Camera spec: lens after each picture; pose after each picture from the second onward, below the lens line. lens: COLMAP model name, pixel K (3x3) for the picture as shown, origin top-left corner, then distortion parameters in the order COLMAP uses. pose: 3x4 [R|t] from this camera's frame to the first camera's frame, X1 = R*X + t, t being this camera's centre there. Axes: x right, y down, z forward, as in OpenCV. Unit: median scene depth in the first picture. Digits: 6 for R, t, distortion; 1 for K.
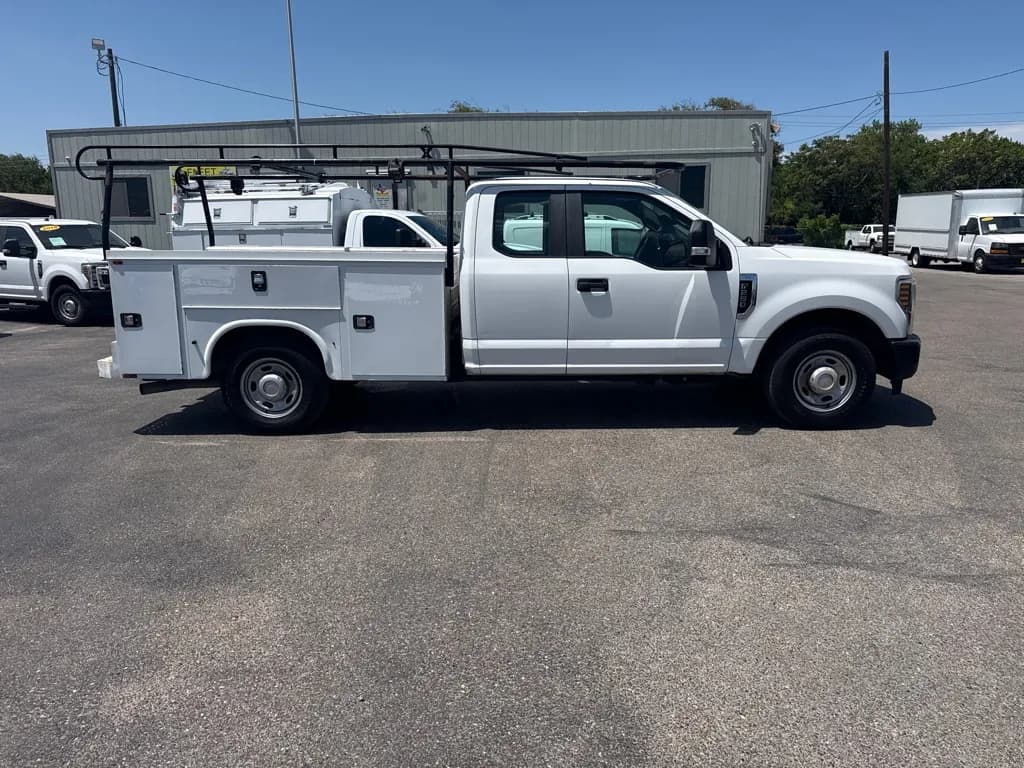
lens RADIAL K [[731.9, 0, 508.4], [0, 731.9, 369.9], [0, 0, 1]] dist [0.061202, -0.076717]
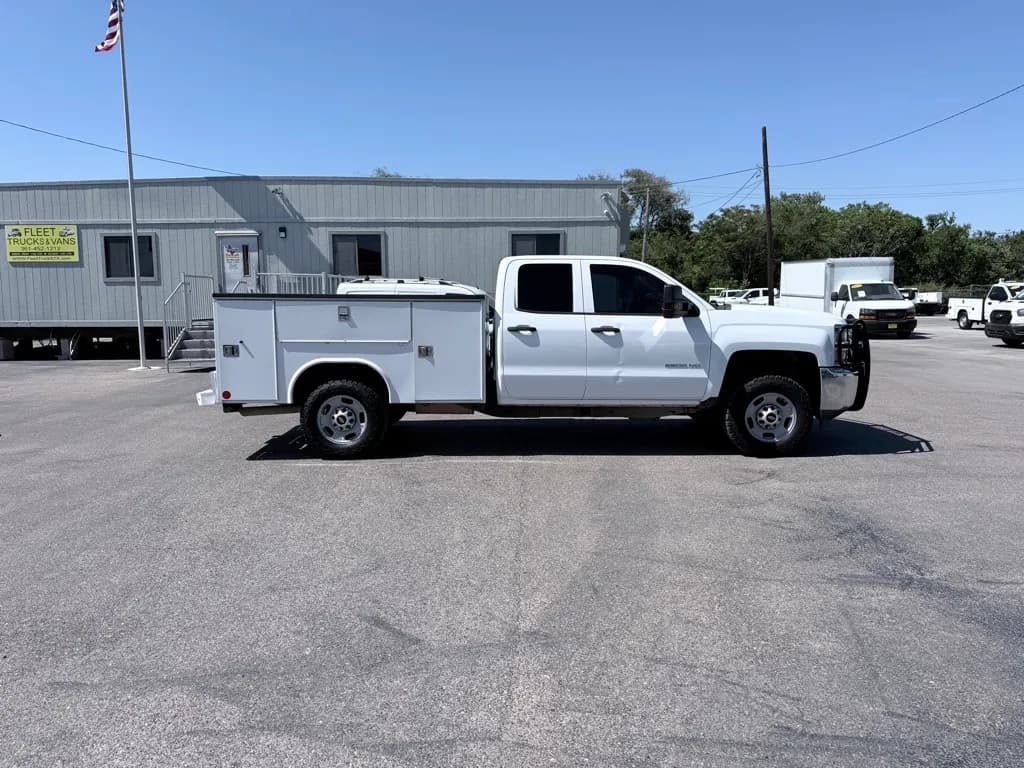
lens RADIAL K [[731.9, 0, 503.7], [0, 731.9, 365.3], [0, 0, 1]] dist [0.061202, -0.076717]
pose [[0.997049, -0.001954, 0.076747, 0.197538], [0.008721, 0.996089, -0.087929, -0.015957], [-0.076275, 0.088339, 0.993166, 0.052646]]
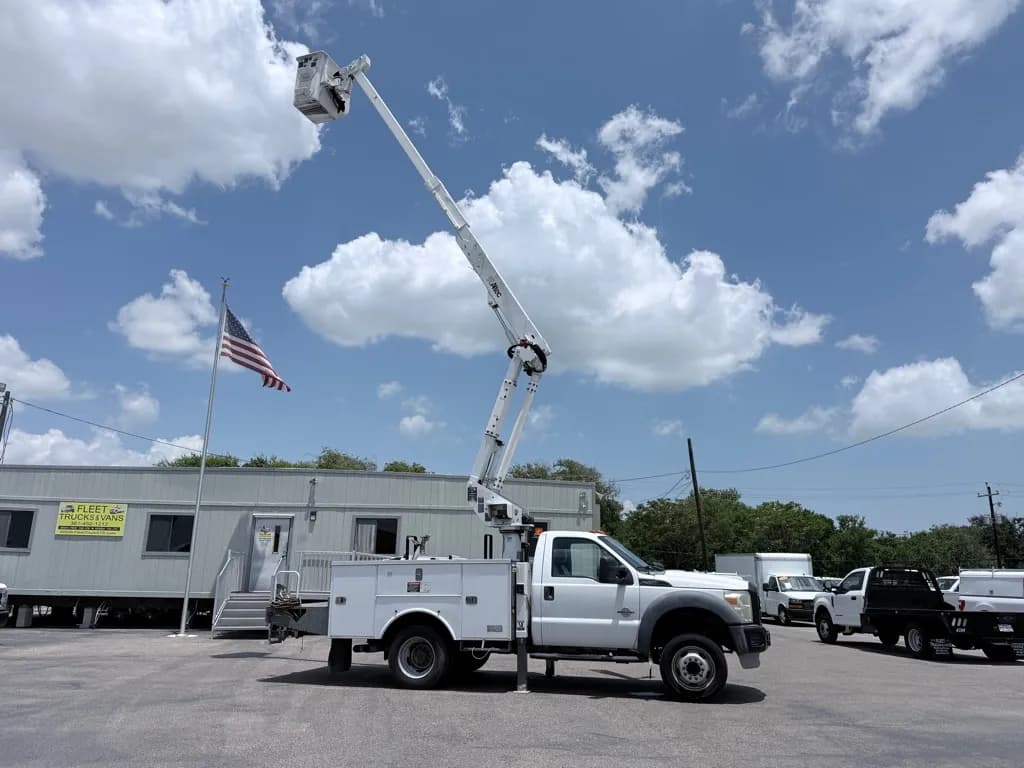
lens RADIAL K [[731.9, 0, 513.3], [0, 731.9, 365.1], [0, 0, 1]] dist [0.061202, -0.076717]
pose [[0.981730, 0.082151, 0.171633, -0.028959], [0.004161, 0.892516, -0.450997, 0.065926], [-0.190235, 0.443472, 0.875867, -0.290892]]
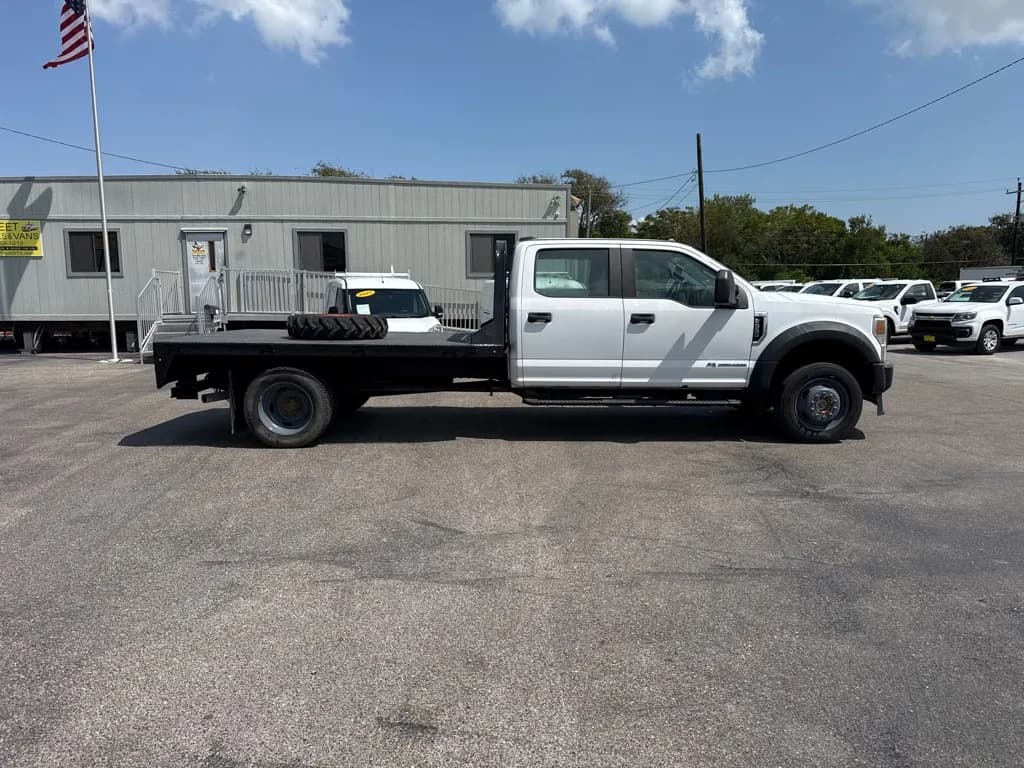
lens RADIAL K [[731.9, 0, 506.8], [0, 731.9, 367.8], [0, 0, 1]] dist [0.061202, -0.076717]
pose [[0.987010, -0.008091, 0.160457, 0.143711], [0.021233, 0.996540, -0.080358, 0.010837], [-0.159251, 0.082721, 0.983766, -0.059224]]
